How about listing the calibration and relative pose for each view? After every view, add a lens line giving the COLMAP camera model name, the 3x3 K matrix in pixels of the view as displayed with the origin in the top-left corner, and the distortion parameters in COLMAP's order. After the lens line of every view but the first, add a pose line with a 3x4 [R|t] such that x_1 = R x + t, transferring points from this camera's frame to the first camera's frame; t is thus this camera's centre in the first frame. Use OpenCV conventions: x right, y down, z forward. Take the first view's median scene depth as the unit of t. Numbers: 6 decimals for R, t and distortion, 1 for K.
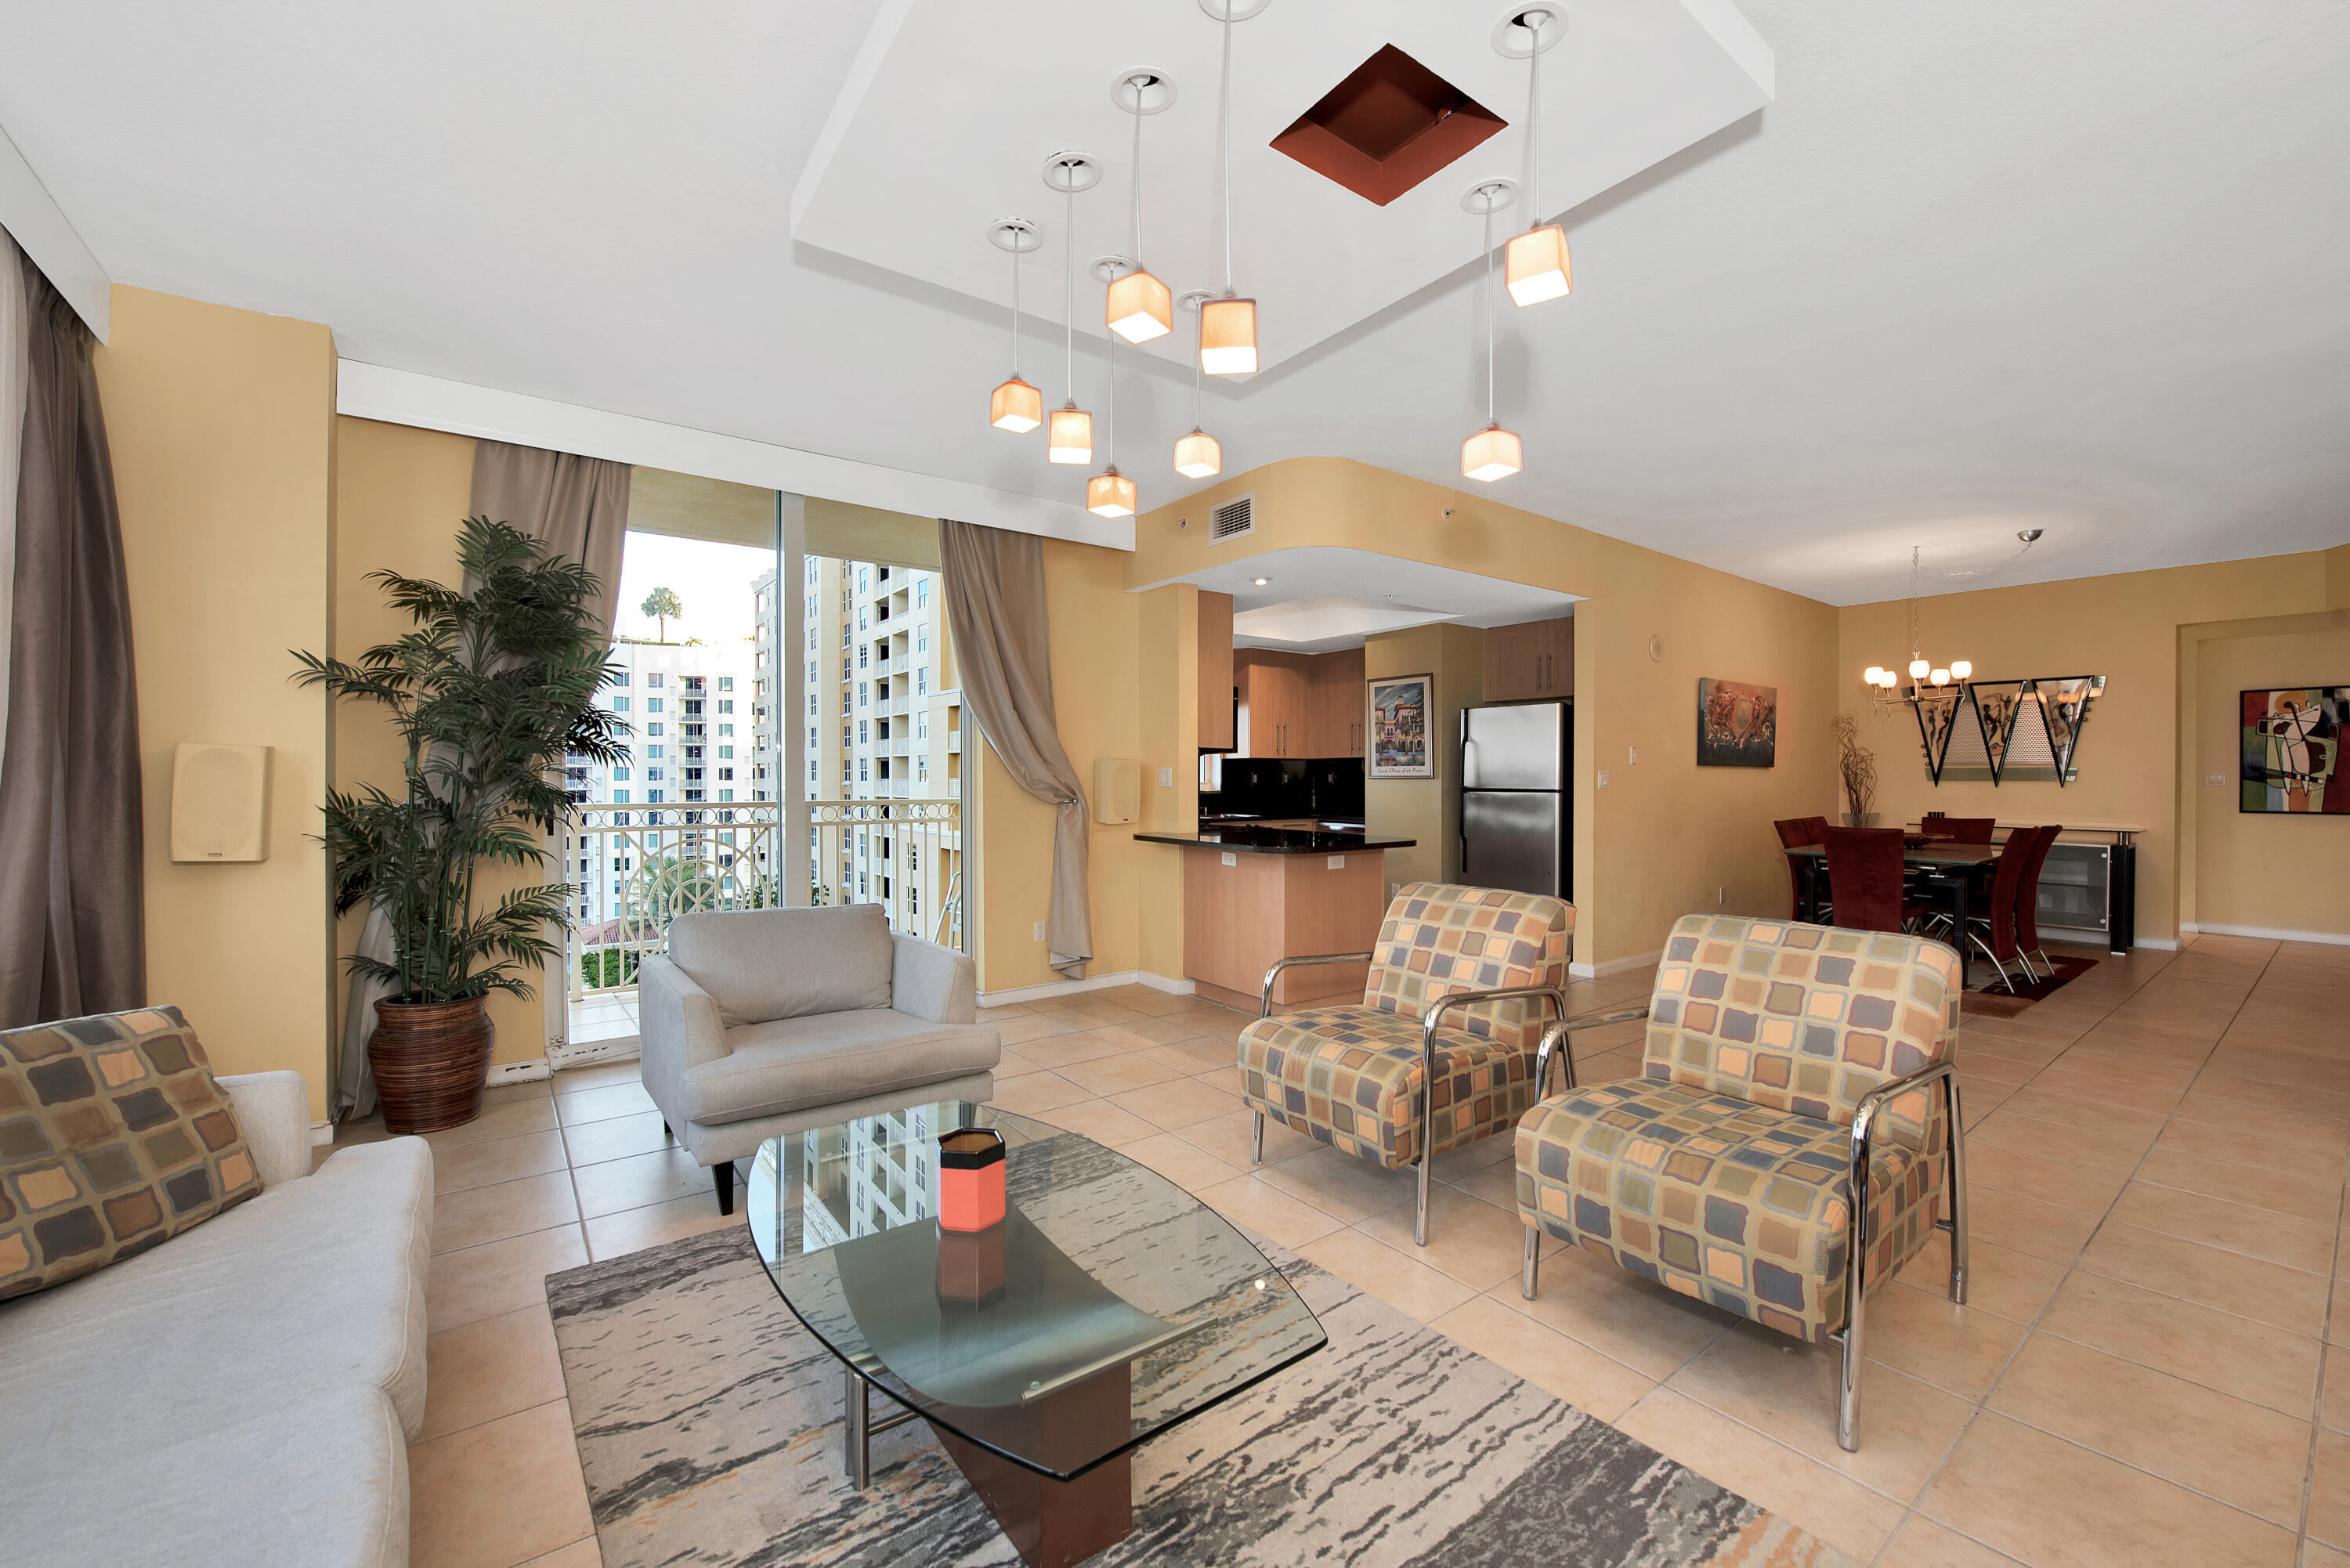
lens RADIAL K [[926.8, 0, 1184.7], [0, 926.8, 787.5], [0, 0, 1]] dist [-0.017662, 0.000101]
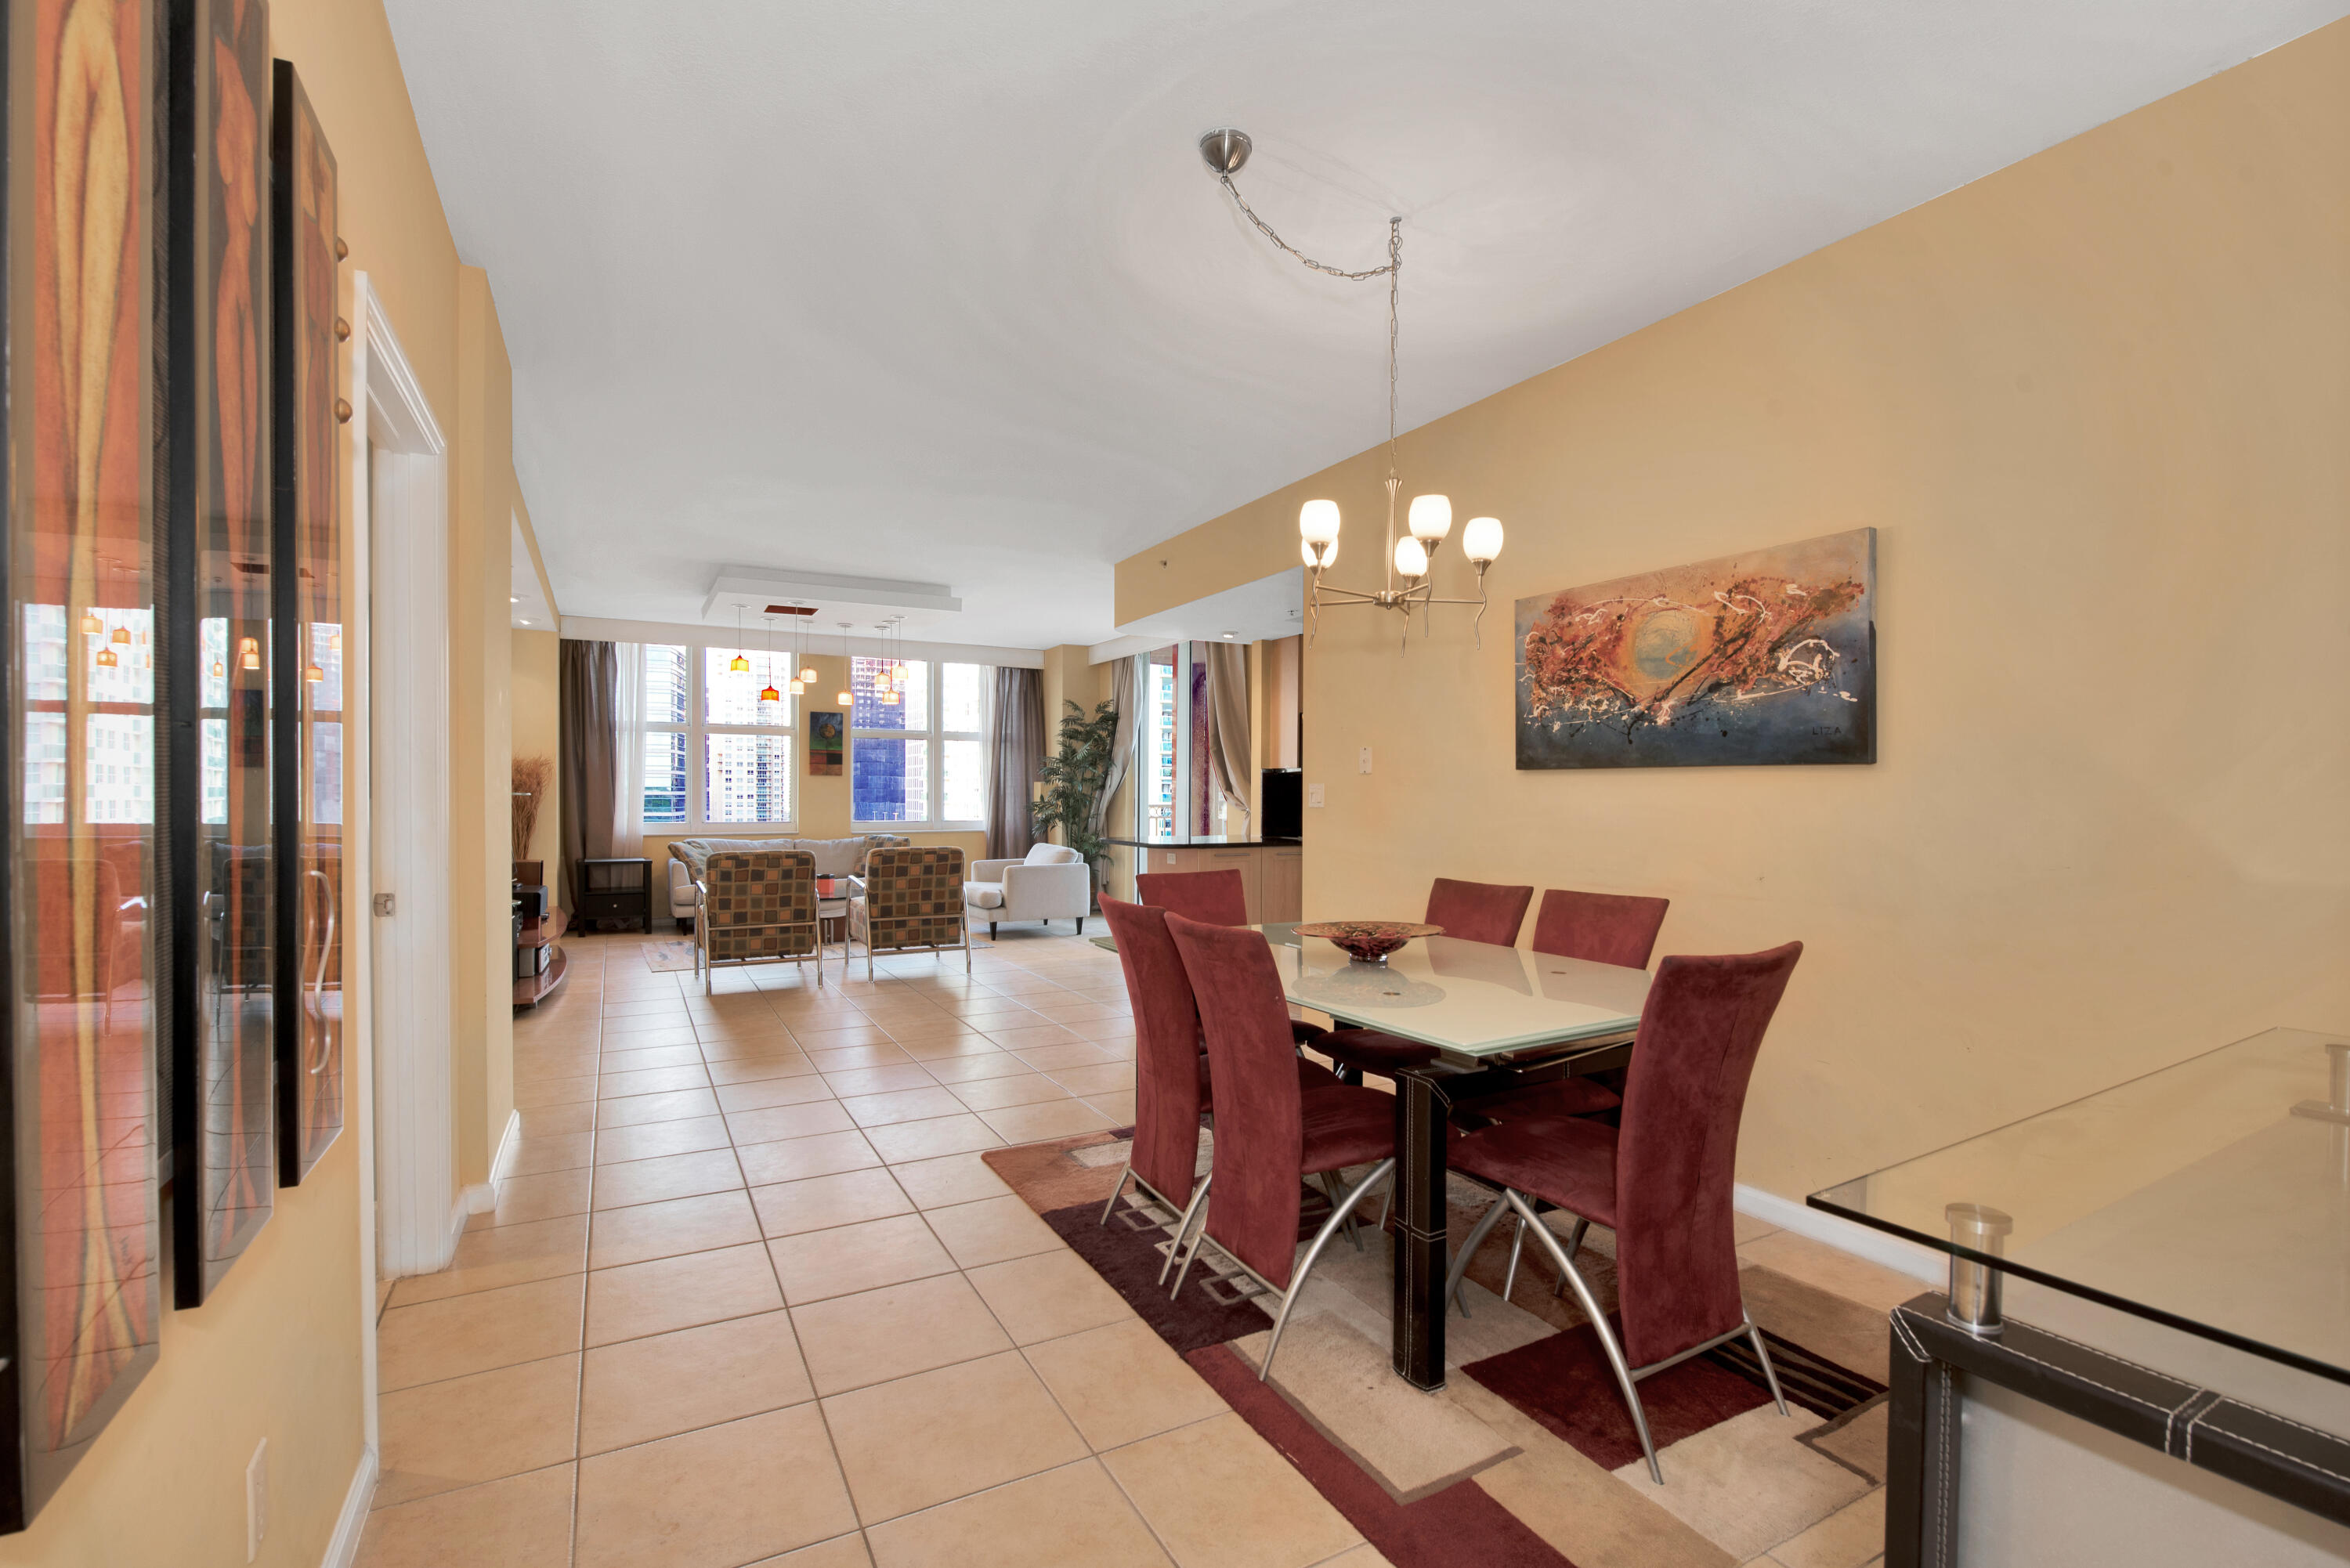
lens RADIAL K [[1040.7, 0, 1177.9], [0, 1040.7, 802.0], [0, 0, 1]] dist [-0.008271, -0.000866]
pose [[-0.143829, 0.007664, -0.989573, 1.145290], [-0.015682, 0.999827, 0.010023, -0.008456], [0.989478, 0.016960, -0.143684, 0.877582]]
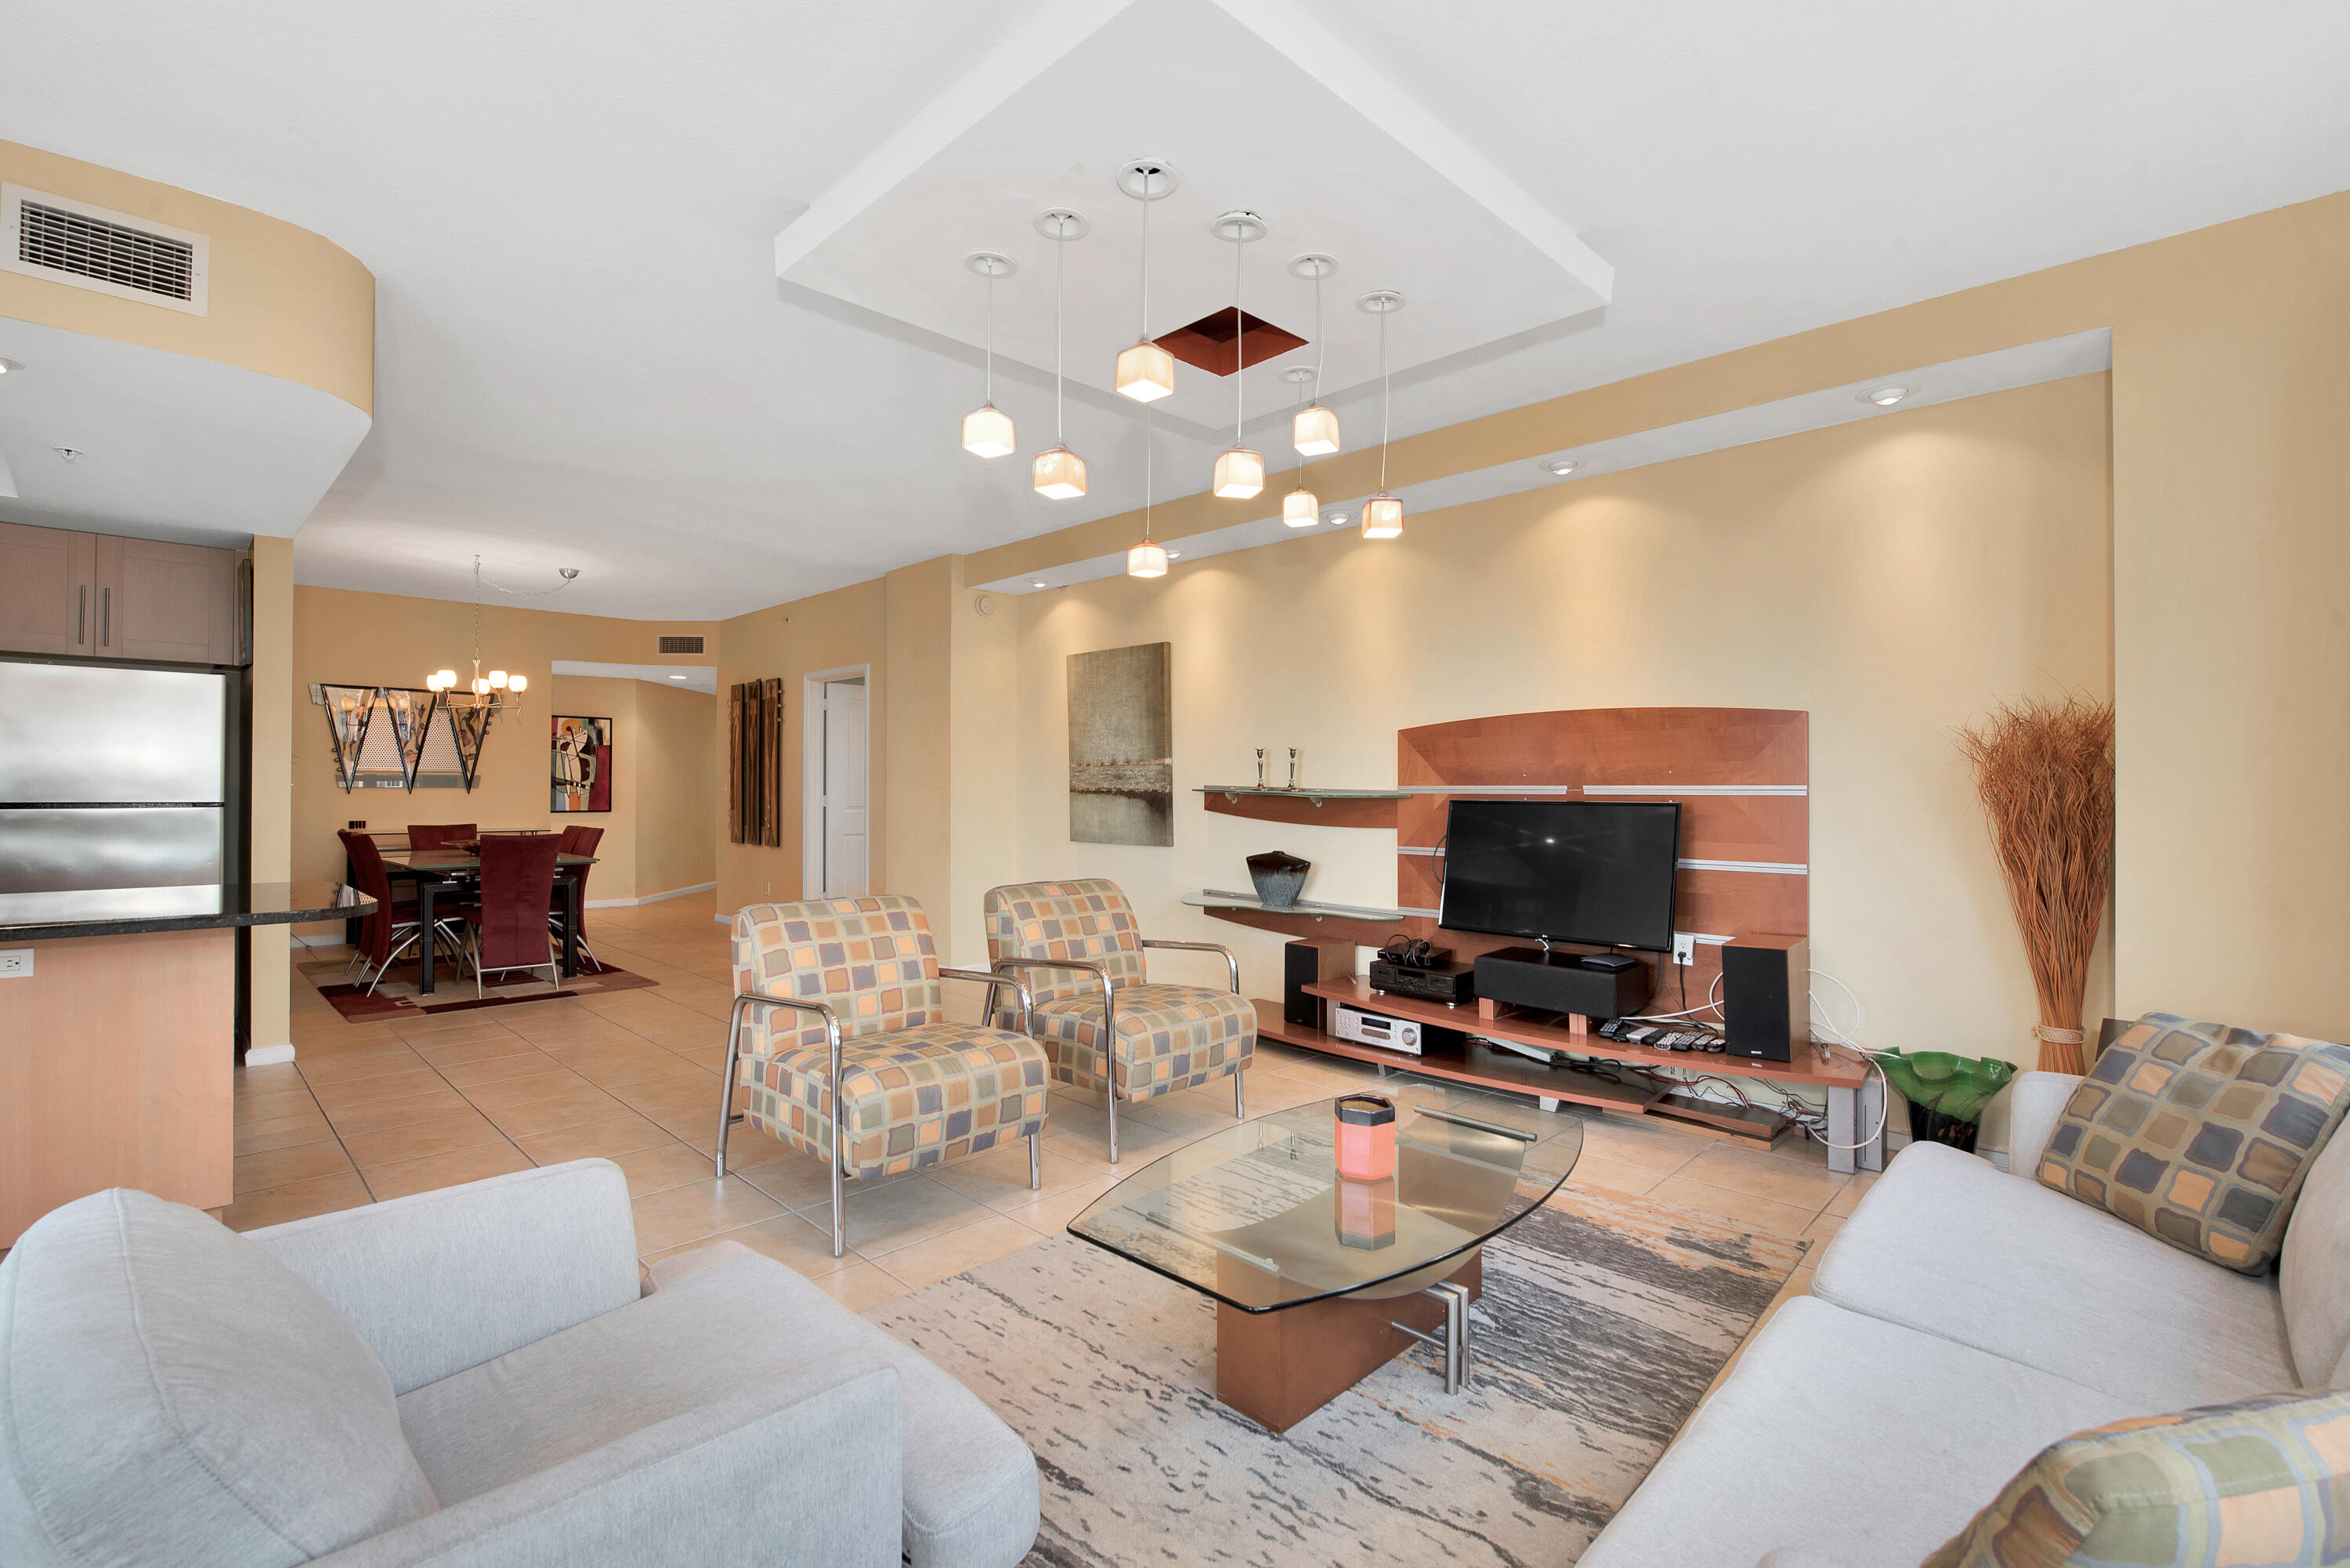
lens RADIAL K [[1042.5, 0, 1165.8], [0, 1042.5, 761.9], [0, 0, 1]] dist [-0.005315, -0.000339]
pose [[-0.138216, 0.022282, 0.990151, -0.391428], [0.007078, 0.999744, -0.021510, -0.005697], [-0.990377, 0.004036, -0.138338, 0.368938]]
